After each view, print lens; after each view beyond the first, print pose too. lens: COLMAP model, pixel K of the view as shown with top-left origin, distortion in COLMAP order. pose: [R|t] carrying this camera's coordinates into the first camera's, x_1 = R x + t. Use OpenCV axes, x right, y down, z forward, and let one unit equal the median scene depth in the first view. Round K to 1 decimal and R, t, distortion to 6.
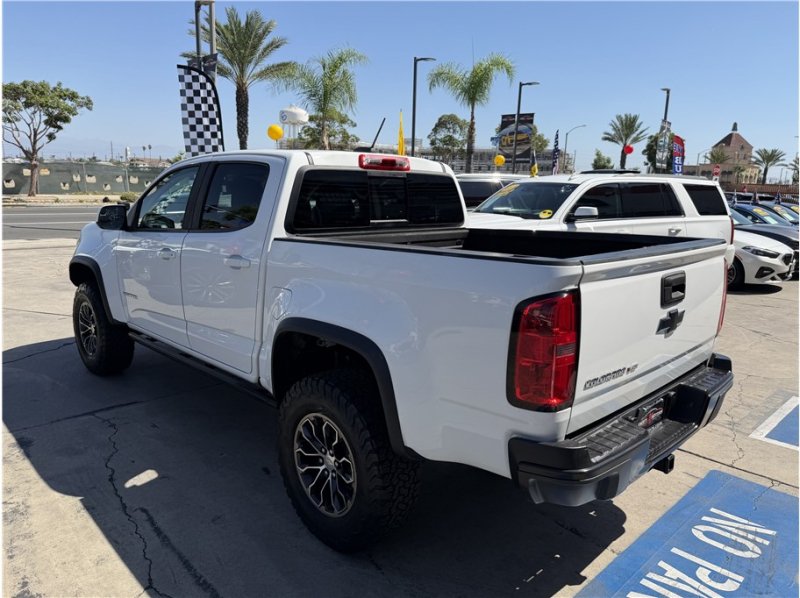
lens RADIAL K [[575.6, 0, 402.5], [0, 575.6, 295.6], [0, 0, 1]] dist [0.043953, -0.068222]
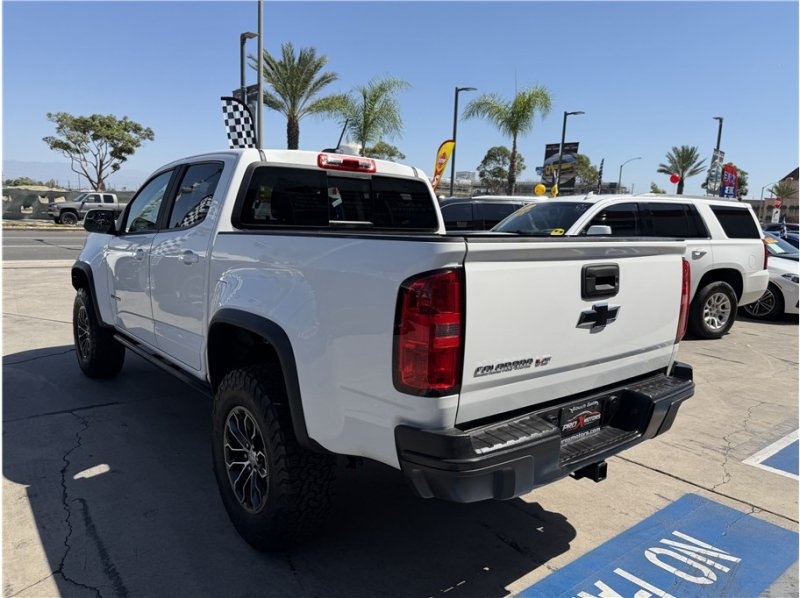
lens RADIAL K [[576.0, 0, 404.9], [0, 576.0, 301.9], [0, 0, 1]] dist [0.040299, -0.068393]
pose [[0.996164, 0.020713, -0.085016, 0.081078], [-0.024454, 0.998767, -0.043195, 0.024650], [0.084017, 0.045108, 0.995443, 0.015286]]
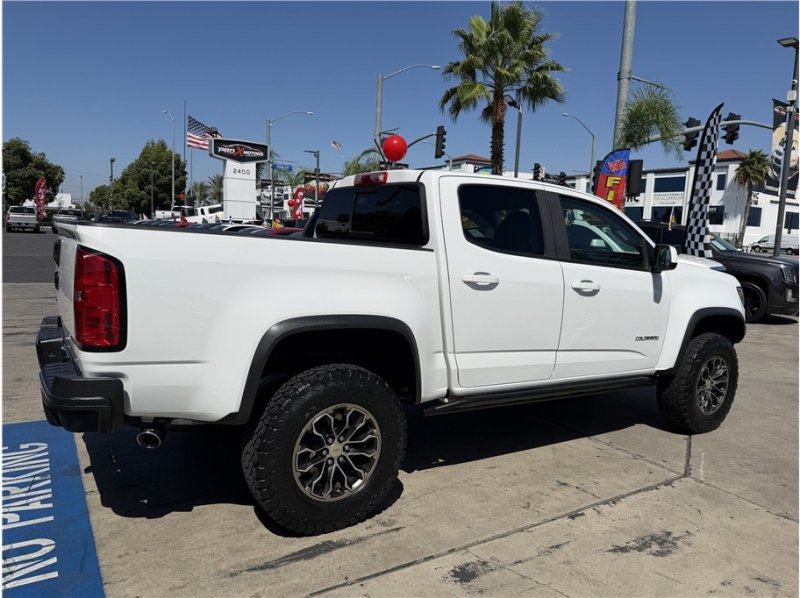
lens RADIAL K [[571.5, 0, 400.0], [0, 571.5, 299.0], [0, 0, 1]] dist [0.055758, -0.074296]
pose [[-0.202347, 0.074183, -0.976500, 0.525379], [-0.236511, 0.963909, 0.122236, -0.081623], [0.950325, 0.255687, -0.177499, 0.668883]]
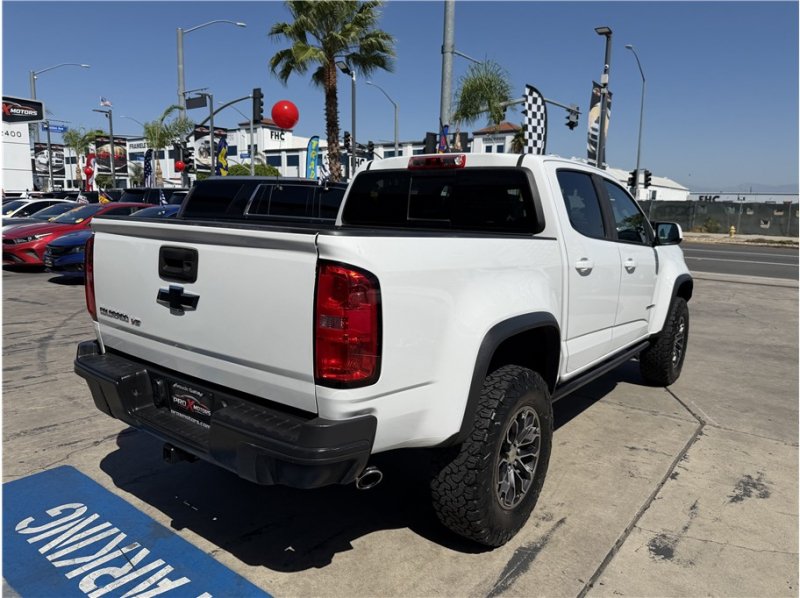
lens RADIAL K [[574.2, 0, 398.4], [0, 574.2, 304.1], [0, 0, 1]] dist [0.039450, -0.063433]
pose [[0.144024, 0.138710, -0.979804, 0.502750], [-0.209553, 0.971948, 0.106795, -0.042611], [0.967132, 0.189939, 0.169050, 0.419209]]
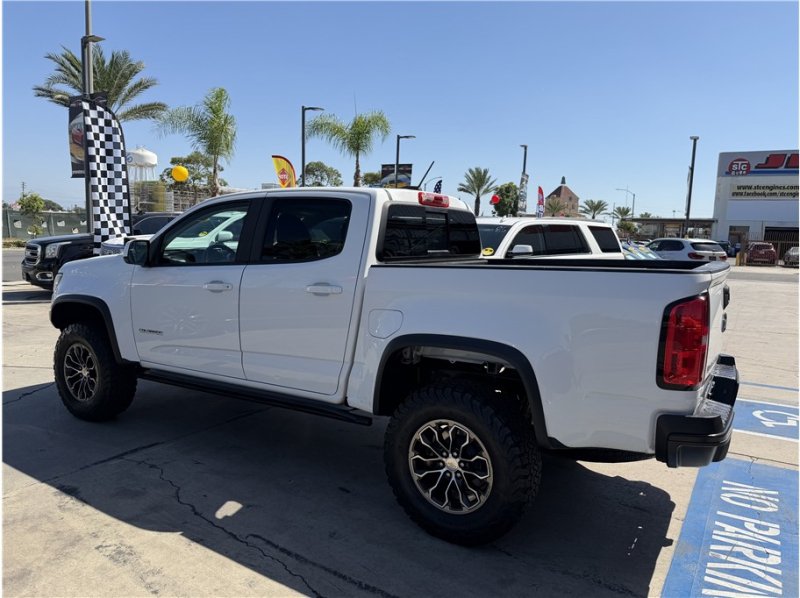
lens RADIAL K [[571.5, 0, 400.0], [0, 571.5, 299.0], [0, 0, 1]] dist [0.055758, -0.074296]
pose [[0.972030, -0.025449, 0.233474, -0.184406], [0.042085, 0.996895, -0.066551, 0.016817], [-0.231055, 0.074515, 0.970083, -0.024475]]
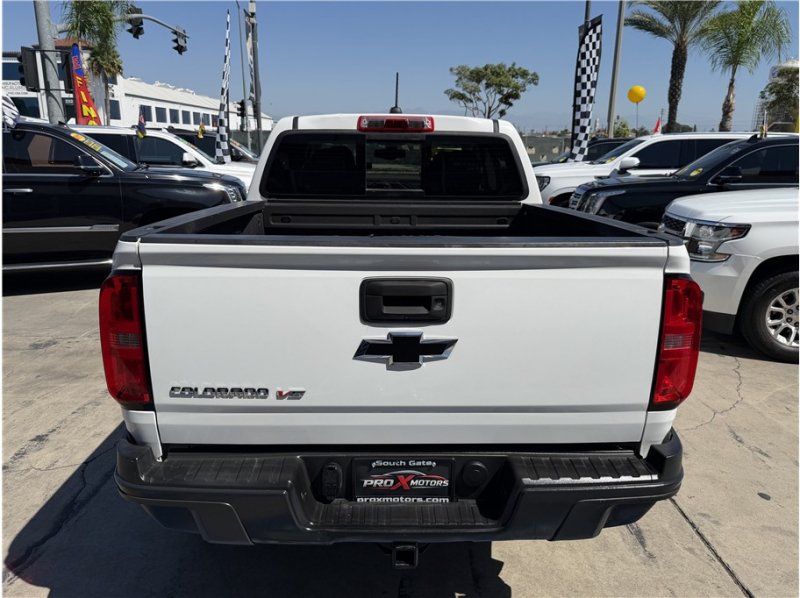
lens RADIAL K [[575.6, 0, 402.5], [0, 575.6, 295.6], [0, 0, 1]] dist [0.043953, -0.068222]
pose [[0.734053, 0.151963, -0.661871, 0.313589], [-0.119401, 0.988339, 0.094496, -0.027491], [0.668513, 0.009663, 0.743637, 0.177803]]
